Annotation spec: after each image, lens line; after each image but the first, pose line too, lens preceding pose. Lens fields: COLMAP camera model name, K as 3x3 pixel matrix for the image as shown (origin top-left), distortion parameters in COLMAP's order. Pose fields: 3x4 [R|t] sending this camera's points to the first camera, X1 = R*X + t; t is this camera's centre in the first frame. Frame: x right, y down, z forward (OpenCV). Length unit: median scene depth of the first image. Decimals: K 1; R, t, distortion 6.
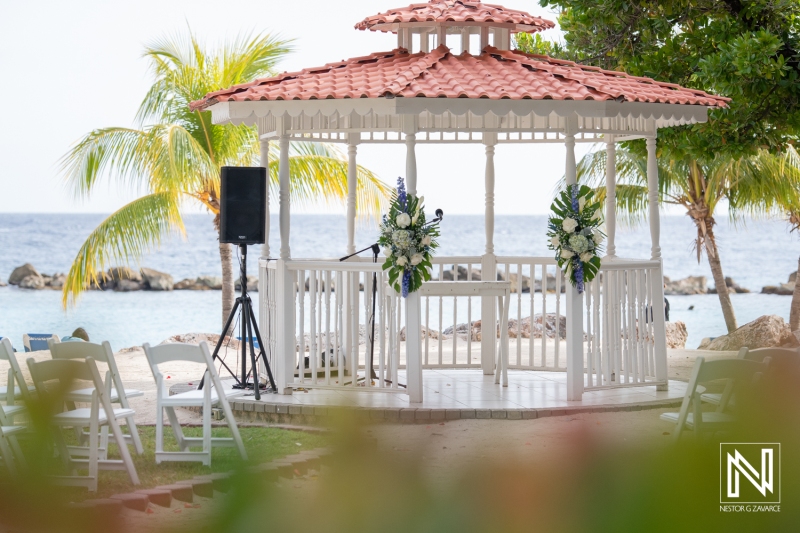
lens RADIAL K [[2419.6, 0, 400.0], [0, 2419.6, 266.4], [0, 0, 1]] dist [-0.039286, 0.000000]
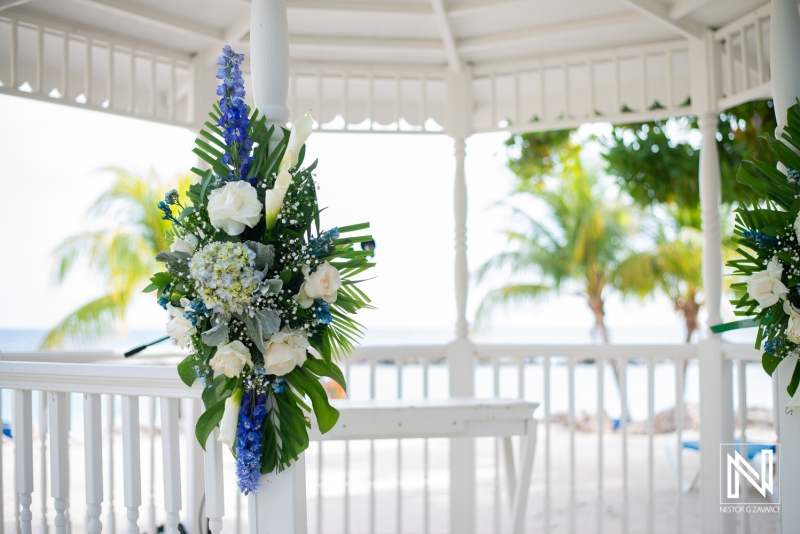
lens RADIAL K [[1157.6, 0, 399.7], [0, 1157.6, 267.6], [0, 0, 1]] dist [-0.008872, 0.000000]
pose [[0.999010, -0.007972, 0.043756, 0.013909], [0.011007, 0.997517, -0.069561, -0.003384], [-0.043093, 0.069974, 0.996618, 0.870197]]
